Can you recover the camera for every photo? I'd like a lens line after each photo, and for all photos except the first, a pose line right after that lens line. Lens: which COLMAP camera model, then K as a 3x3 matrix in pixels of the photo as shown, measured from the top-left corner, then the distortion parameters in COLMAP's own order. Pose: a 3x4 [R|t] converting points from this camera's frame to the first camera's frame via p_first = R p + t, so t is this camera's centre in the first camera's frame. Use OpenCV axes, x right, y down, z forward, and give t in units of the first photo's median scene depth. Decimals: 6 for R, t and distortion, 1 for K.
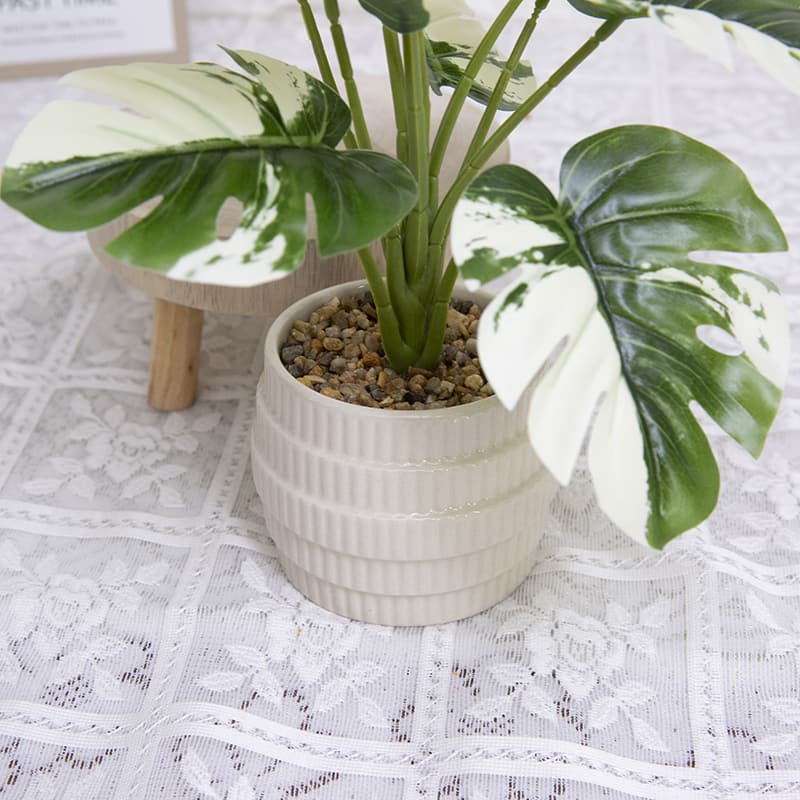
lens RADIAL K [[1648.5, 0, 400.0], [0, 1648.5, 400.0], [0, 0, 1]] dist [-0.025872, 0.025050]
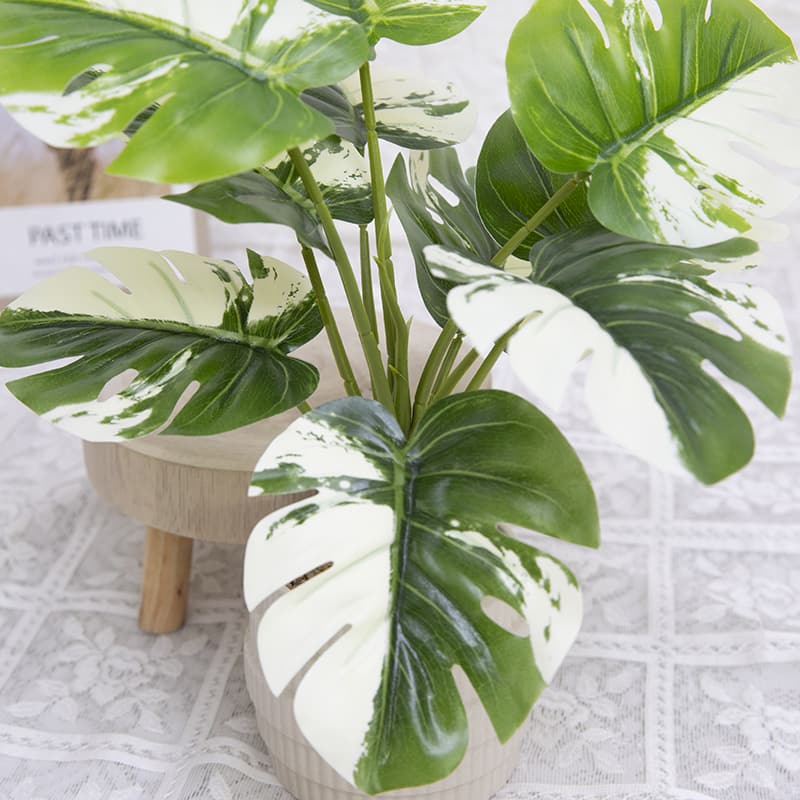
lens RADIAL K [[1648.5, 0, 400.0], [0, 1648.5, 400.0], [0, 0, 1]] dist [-0.025872, 0.025050]
pose [[0.822580, 0.221853, -0.523586, 0.650029], [-0.285077, 0.957579, -0.042127, -0.103830], [0.492029, 0.183915, 0.850930, 0.100538]]
